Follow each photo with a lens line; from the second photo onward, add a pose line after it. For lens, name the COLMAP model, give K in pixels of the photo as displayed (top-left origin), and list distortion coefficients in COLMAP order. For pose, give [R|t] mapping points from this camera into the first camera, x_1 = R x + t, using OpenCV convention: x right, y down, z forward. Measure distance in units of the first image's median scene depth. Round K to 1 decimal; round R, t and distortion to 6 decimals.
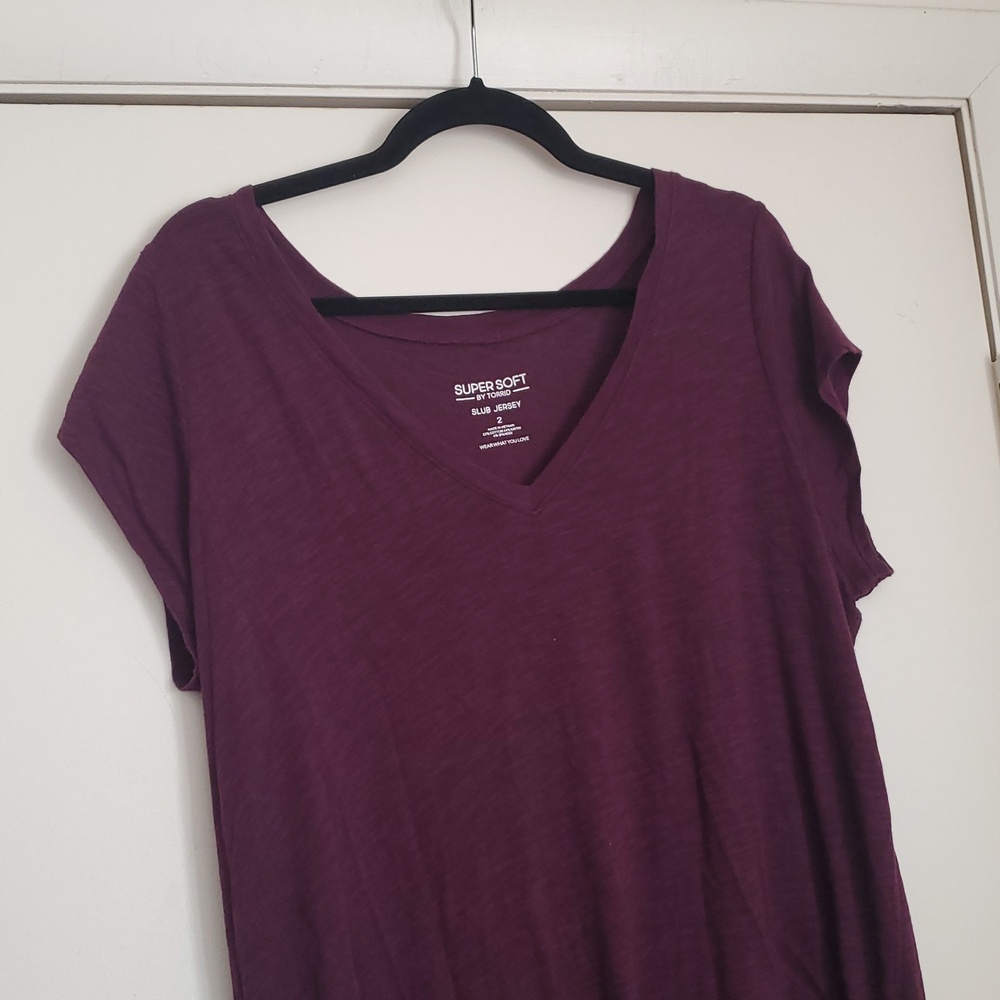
lens RADIAL K [[1281.1, 0, 500.0], [0, 1281.1, 500.0], [0, 0, 1]] dist [0.163301, -0.475867]
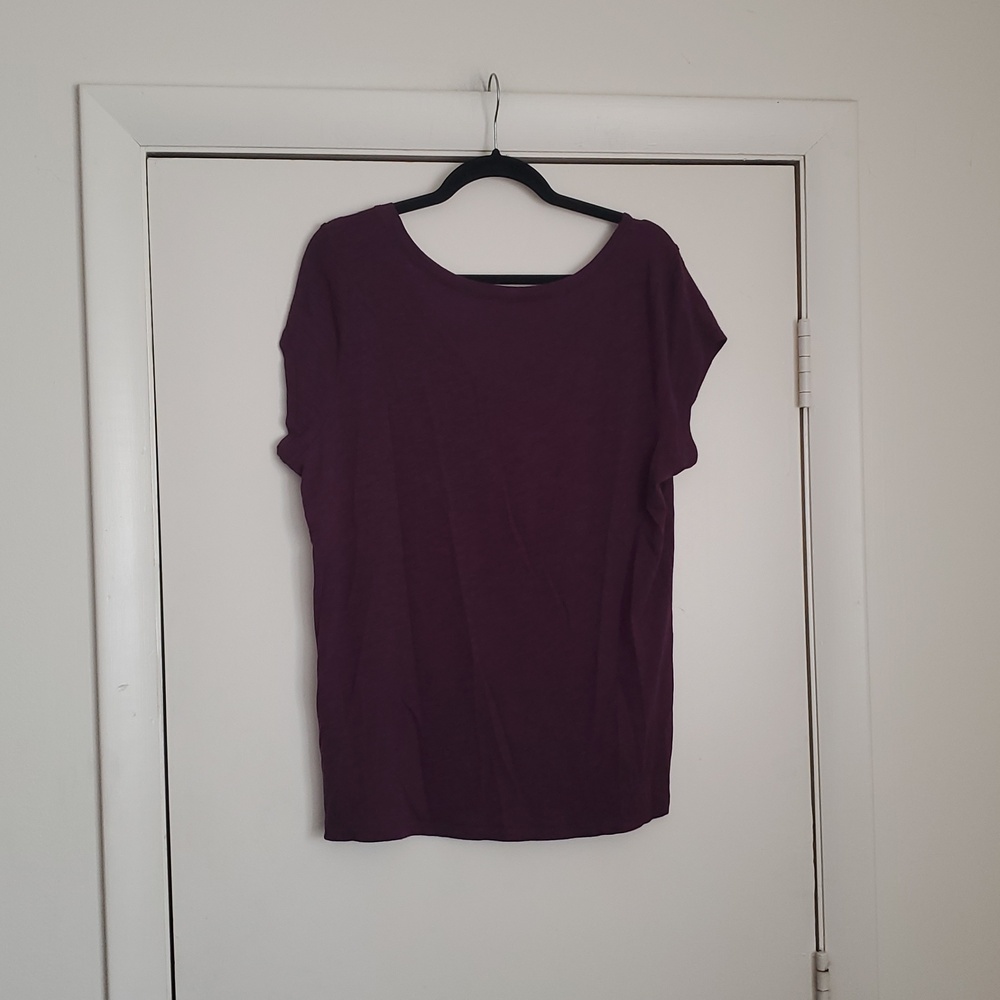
lens RADIAL K [[1281.1, 0, 500.0], [0, 1281.1, 500.0], [0, 0, 1]] dist [0.163301, -0.475867]
pose [[0.995266, 0.070574, -0.066819, 0.143072], [-0.060492, 0.987953, 0.142441, -0.108763], [0.076066, -0.137724, 0.987545, -0.798917]]
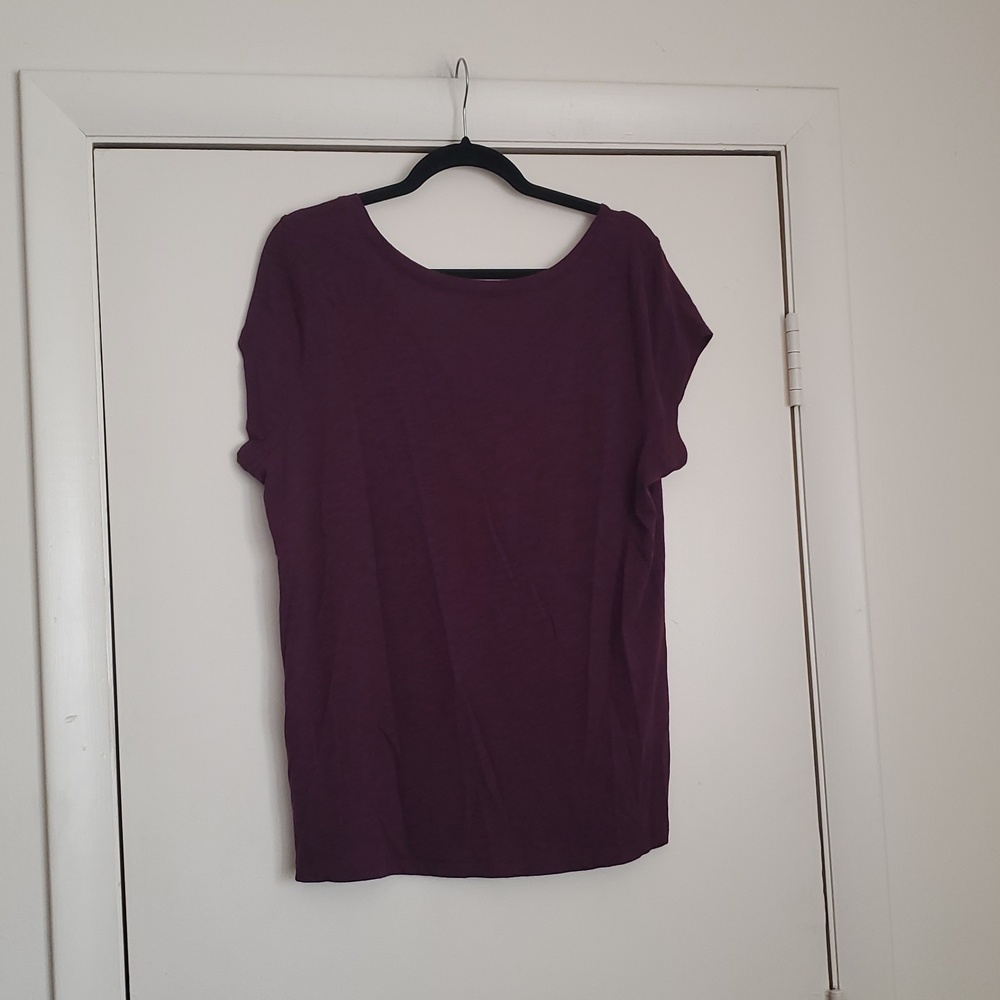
lens RADIAL K [[1281.1, 0, 500.0], [0, 1281.1, 500.0], [0, 0, 1]] dist [0.163301, -0.475867]
pose [[0.998389, 0.043349, -0.036596, 0.112049], [-0.040097, 0.995544, 0.085346, -0.007258], [0.040133, -0.083741, 0.995679, -0.693688]]
